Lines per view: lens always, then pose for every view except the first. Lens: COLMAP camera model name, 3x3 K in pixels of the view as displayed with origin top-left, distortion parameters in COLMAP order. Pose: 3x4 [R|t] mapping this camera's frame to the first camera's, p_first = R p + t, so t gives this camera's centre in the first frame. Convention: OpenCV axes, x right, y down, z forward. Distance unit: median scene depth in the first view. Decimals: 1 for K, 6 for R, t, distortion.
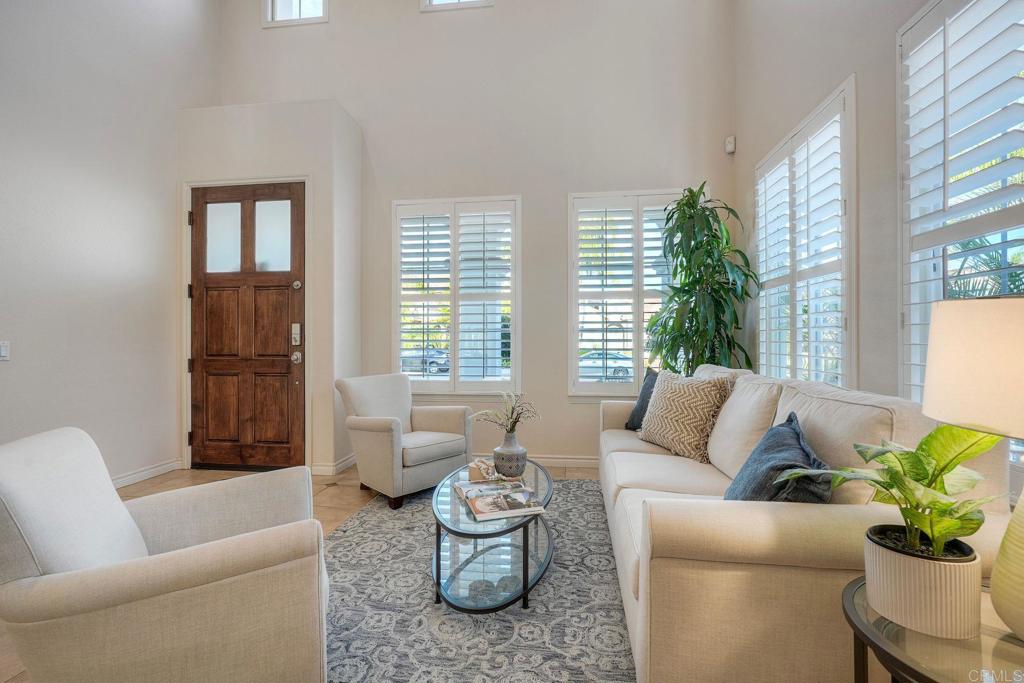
lens RADIAL K [[462.9, 0, 510.3], [0, 462.9, 340.4], [0, 0, 1]] dist [-0.005249, -0.000039]
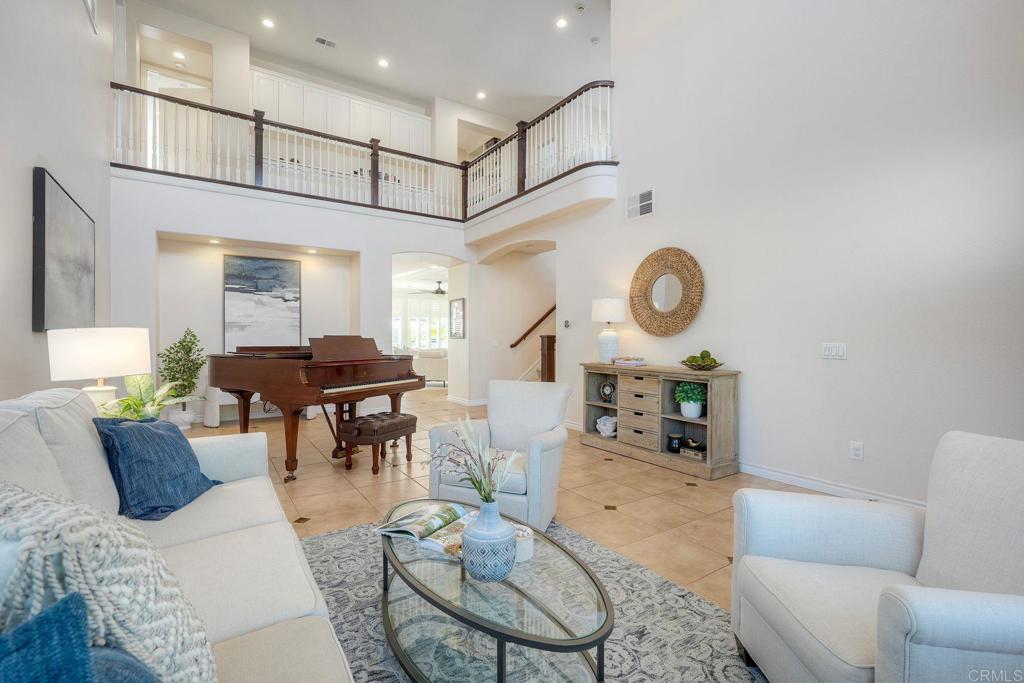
lens RADIAL K [[462.9, 0, 512.7], [0, 462.9, 341.0], [0, 0, 1]] dist [-0.005249, -0.000039]
pose [[-0.754815, 0.000962, -0.655937, 0.331877], [-0.001450, 0.999994, 0.003135, -0.007870], [0.655936, 0.003317, -0.754809, 1.325896]]
